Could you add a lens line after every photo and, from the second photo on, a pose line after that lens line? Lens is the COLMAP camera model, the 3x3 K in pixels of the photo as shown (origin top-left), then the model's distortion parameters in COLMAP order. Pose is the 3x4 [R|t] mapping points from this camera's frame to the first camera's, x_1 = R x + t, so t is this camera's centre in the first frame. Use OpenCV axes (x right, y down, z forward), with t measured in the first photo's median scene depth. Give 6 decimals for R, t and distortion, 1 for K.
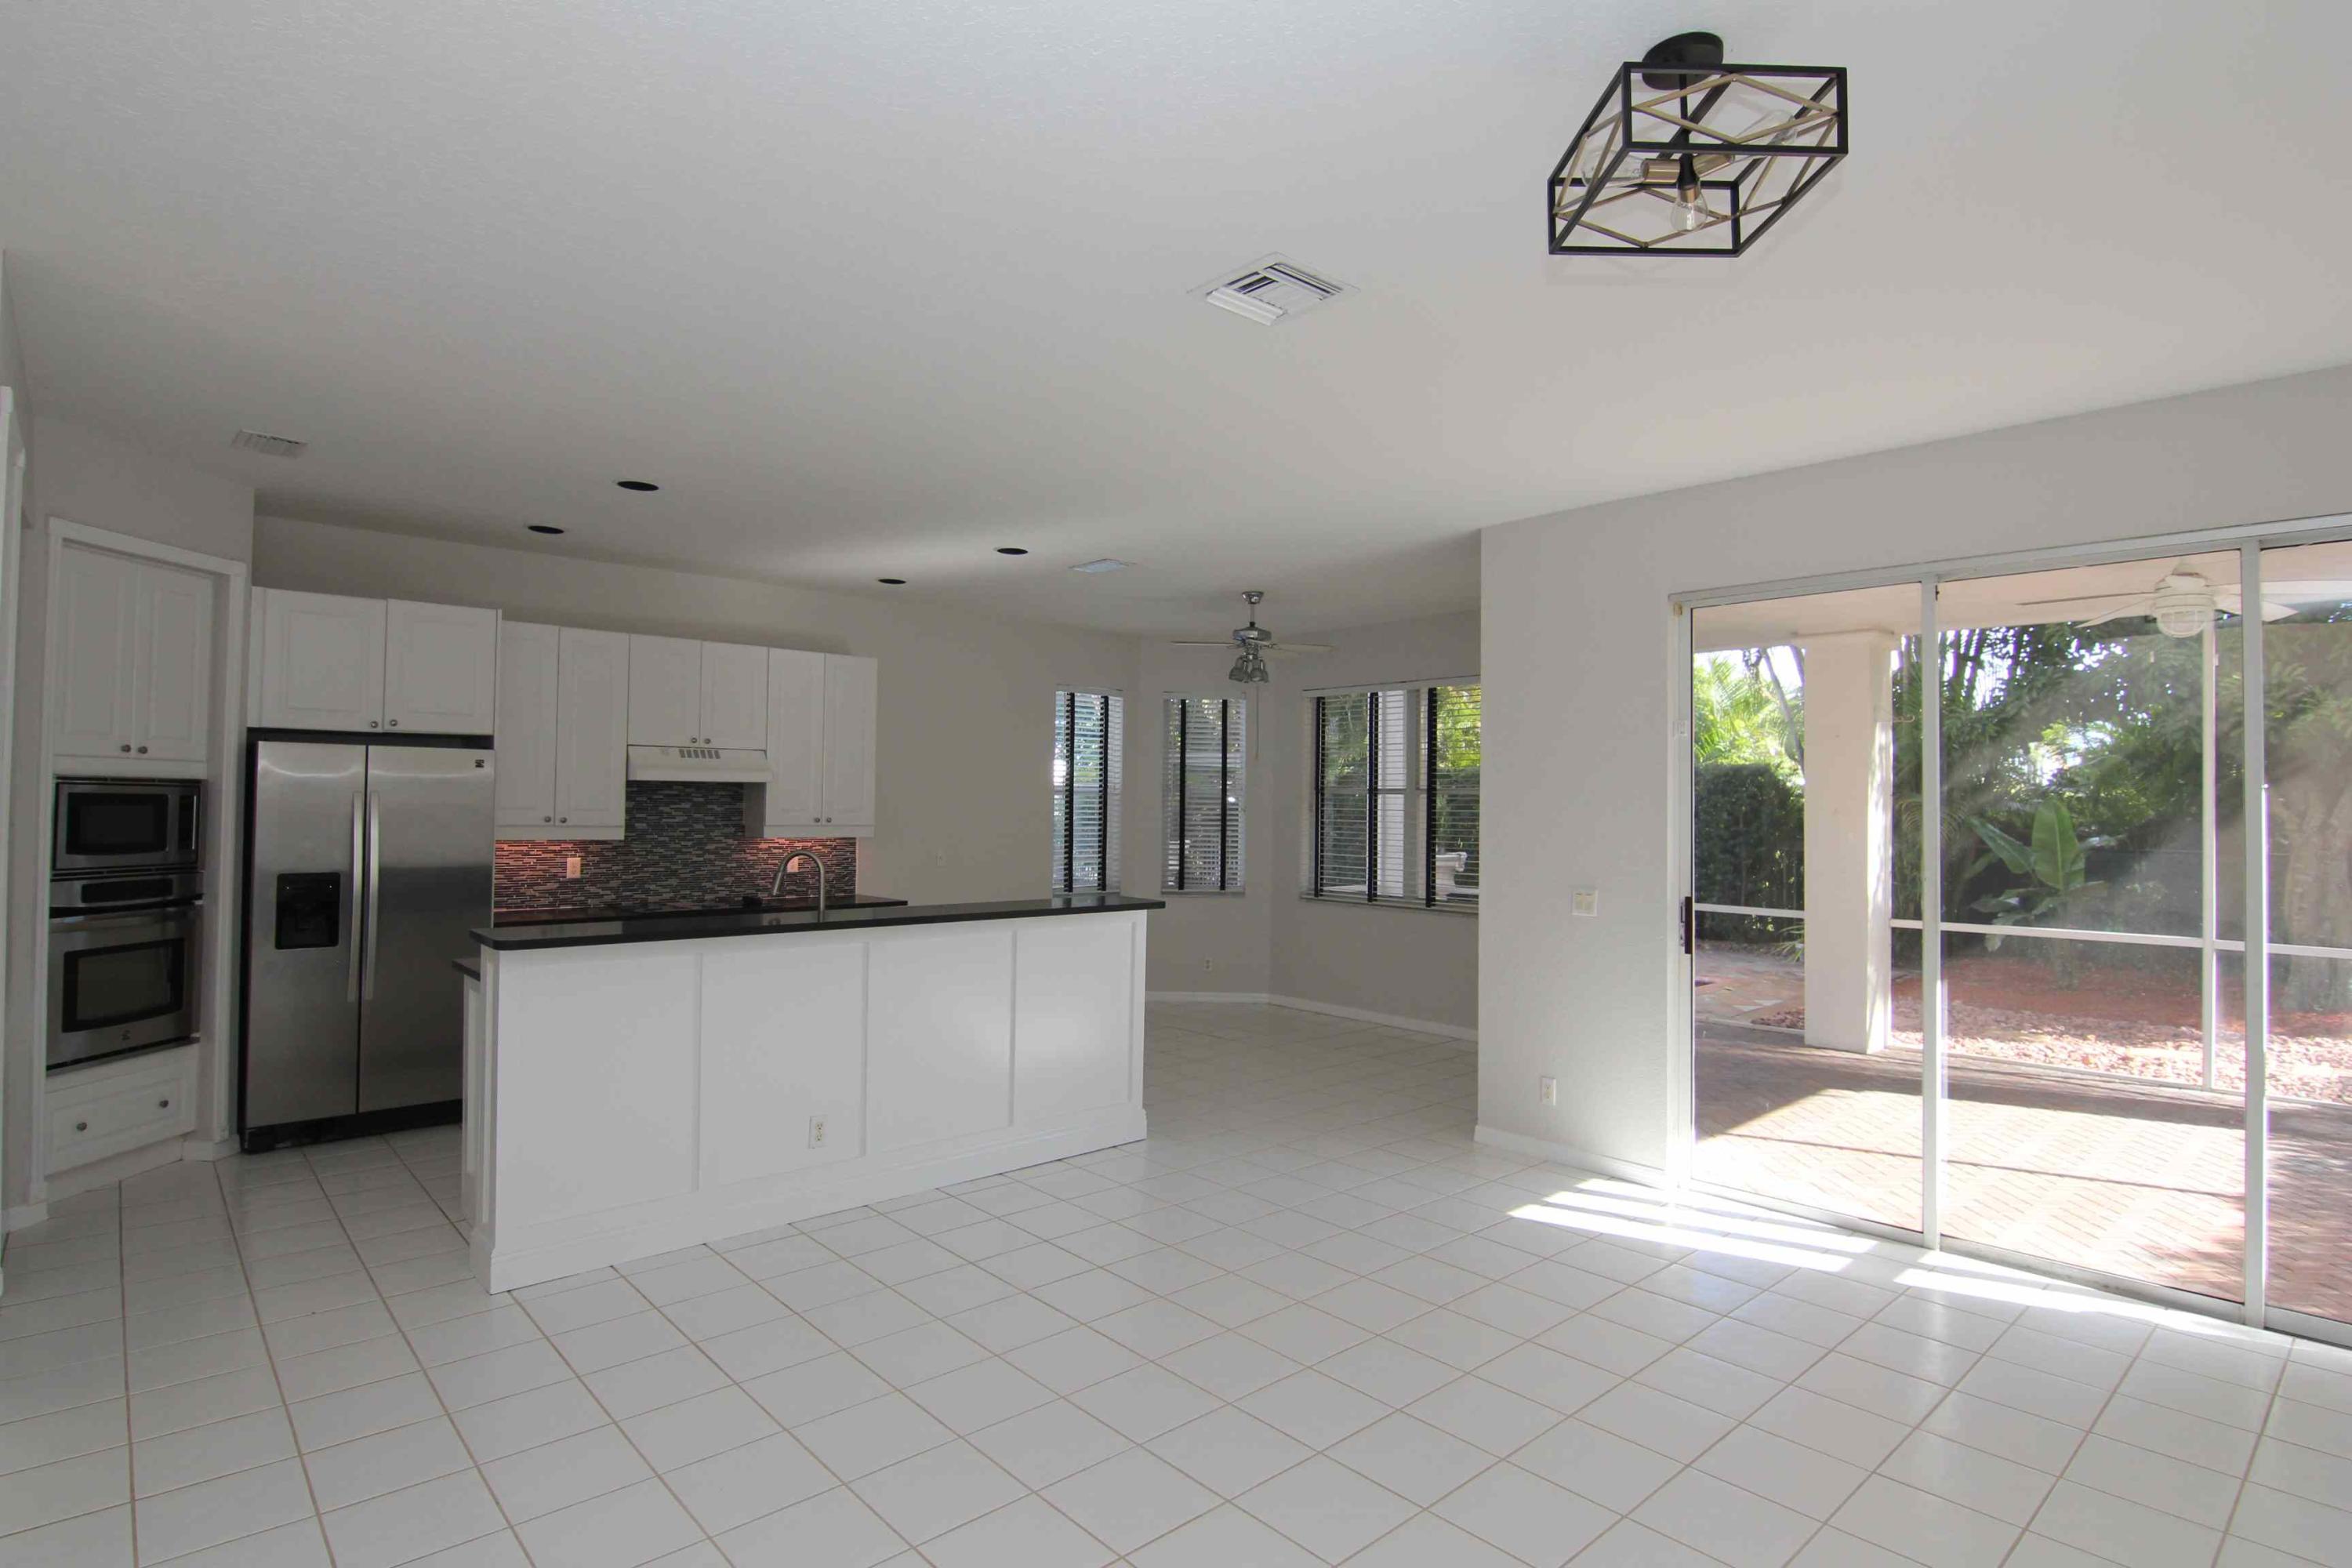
lens RADIAL K [[1189.3, 0, 1176.4], [0, 1189.3, 774.5], [0, 0, 1]] dist [-0.002775, -0.012469]
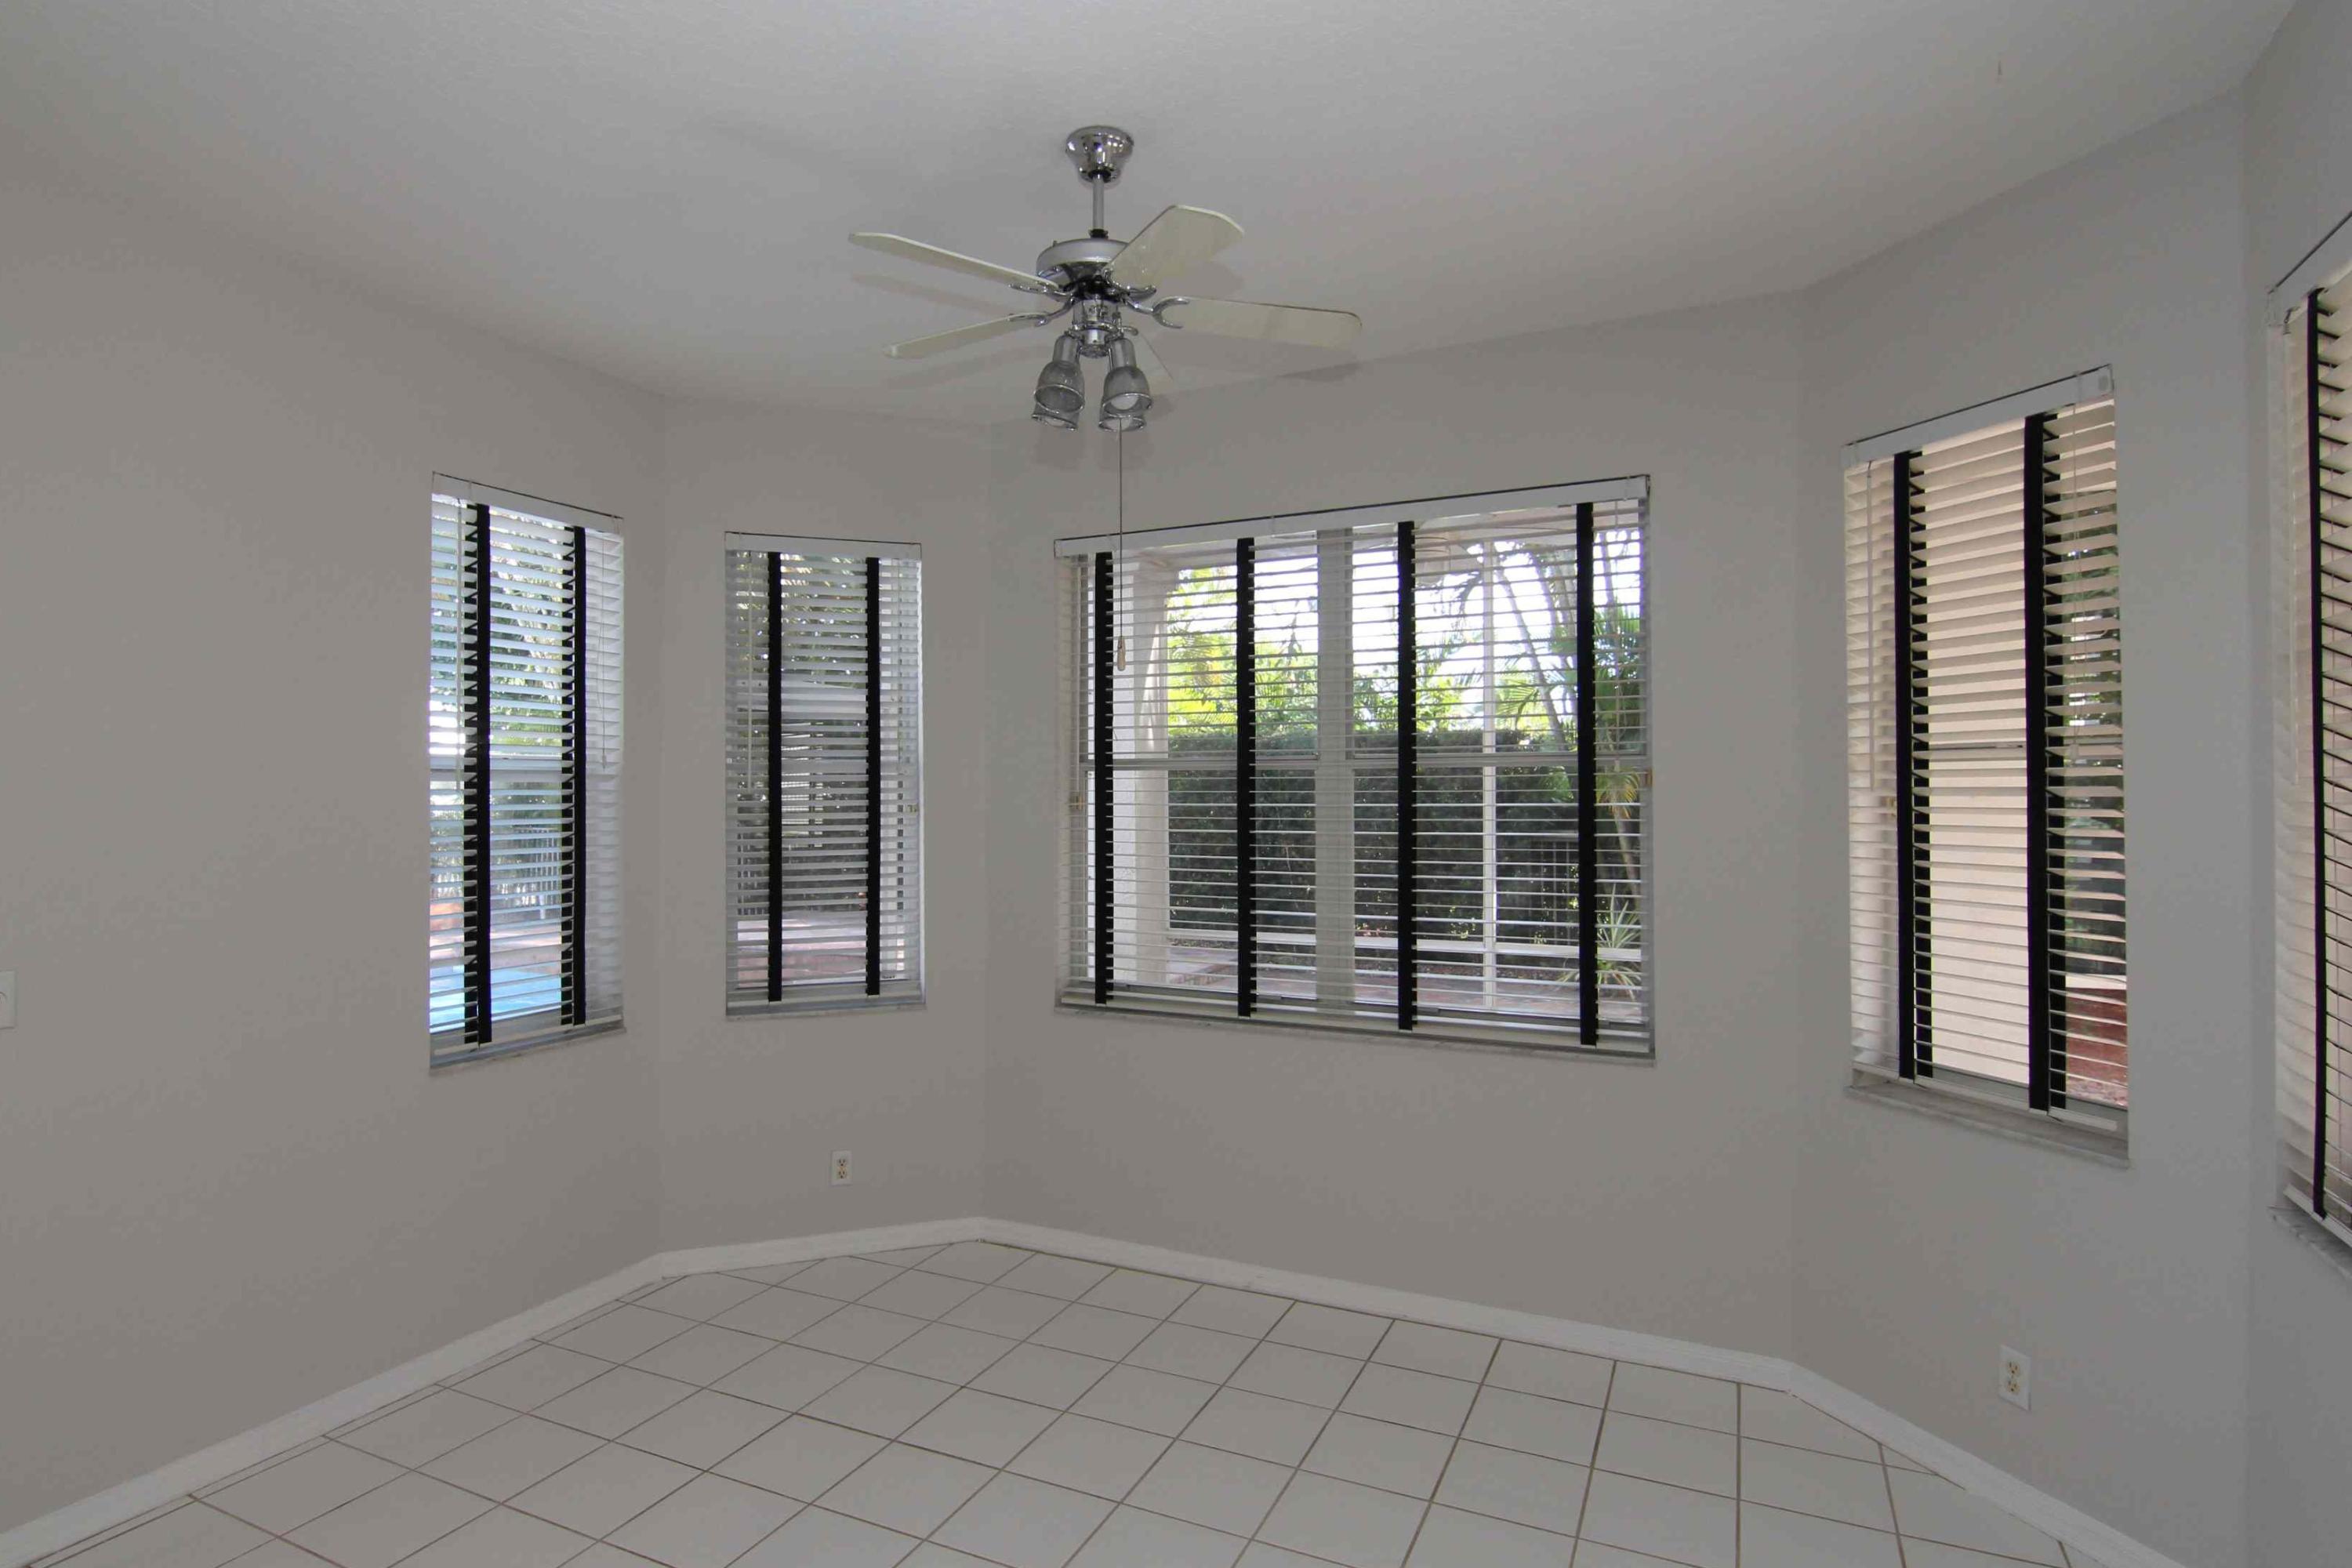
lens RADIAL K [[1232.4, 0, 1131.9], [0, 1232.4, 774.3], [0, 0, 1]] dist [-0.001848, -0.000180]
pose [[0.927752, -0.009655, 0.373073, -0.067461], [0.004658, 0.999887, 0.014294, 0.017126], [-0.373168, -0.011524, 0.927692, 0.884832]]
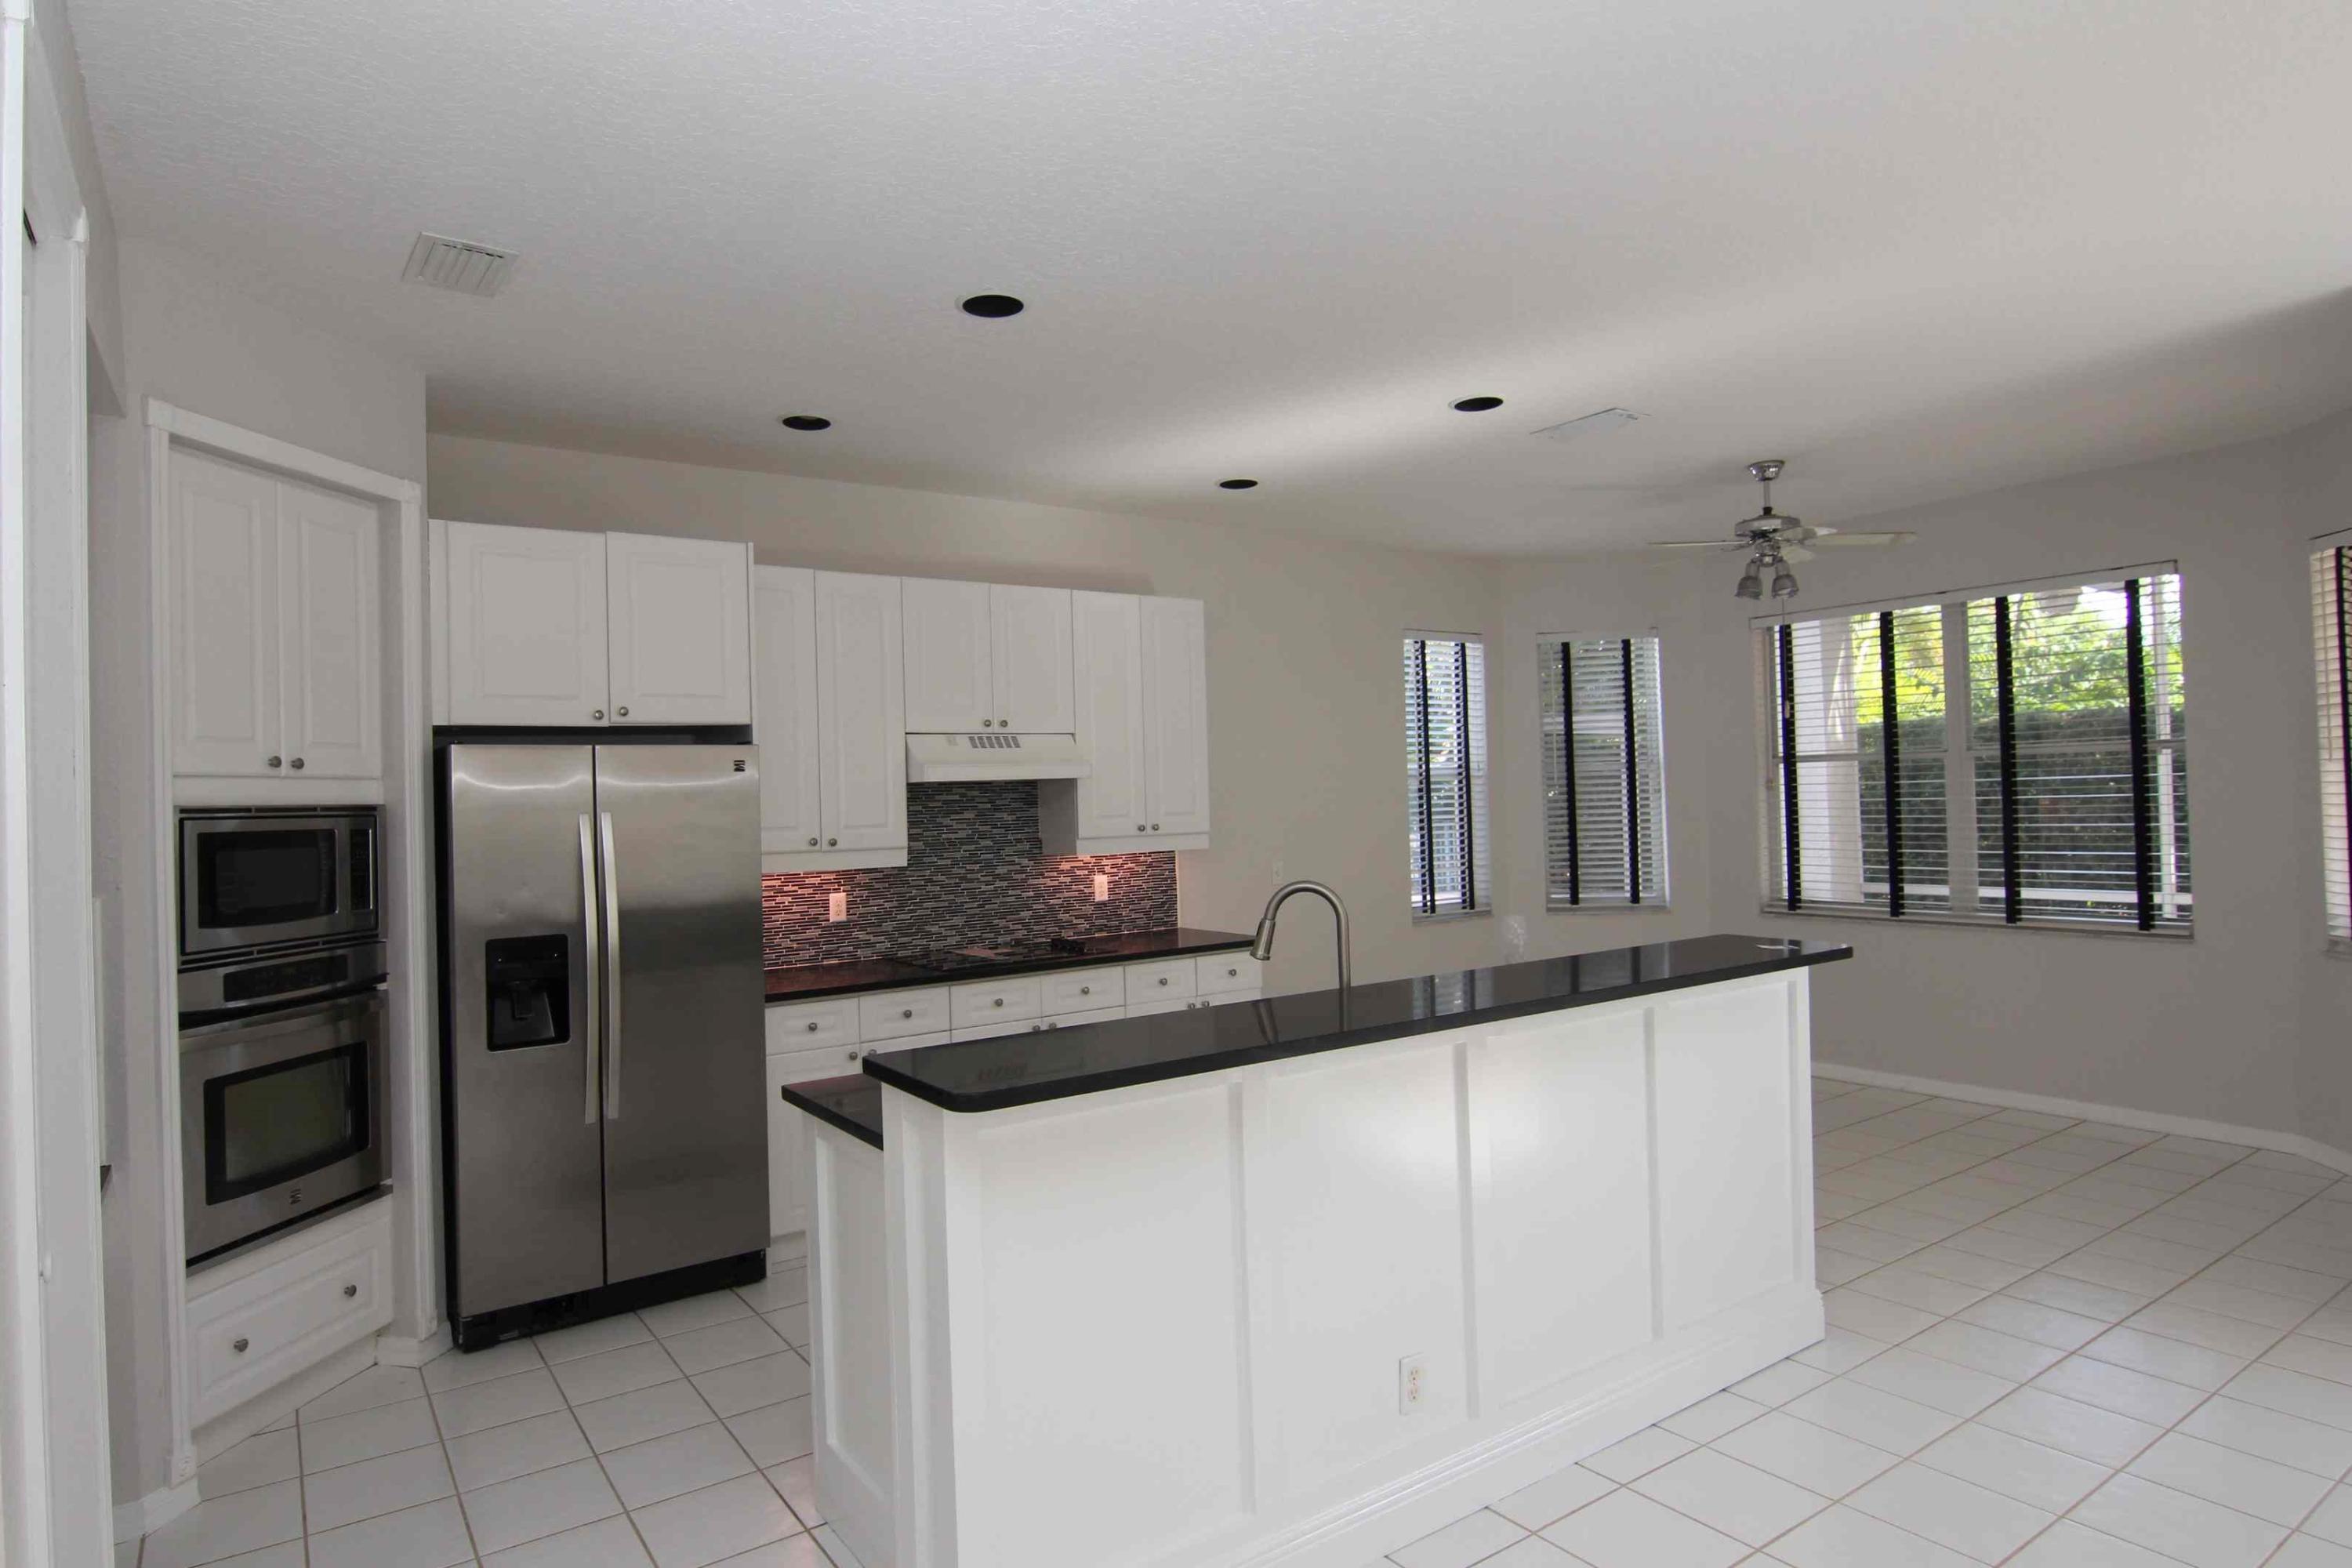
lens RADIAL K [[1288.5, 0, 1085.6], [0, 1288.5, 778.6], [0, 0, 1]] dist [0.011848, -0.024829]
pose [[0.985967, -0.043494, -0.161172, -0.261185], [0.045191, 0.998955, 0.006877, 0.002053], [0.160705, -0.014064, 0.986902, 0.286407]]
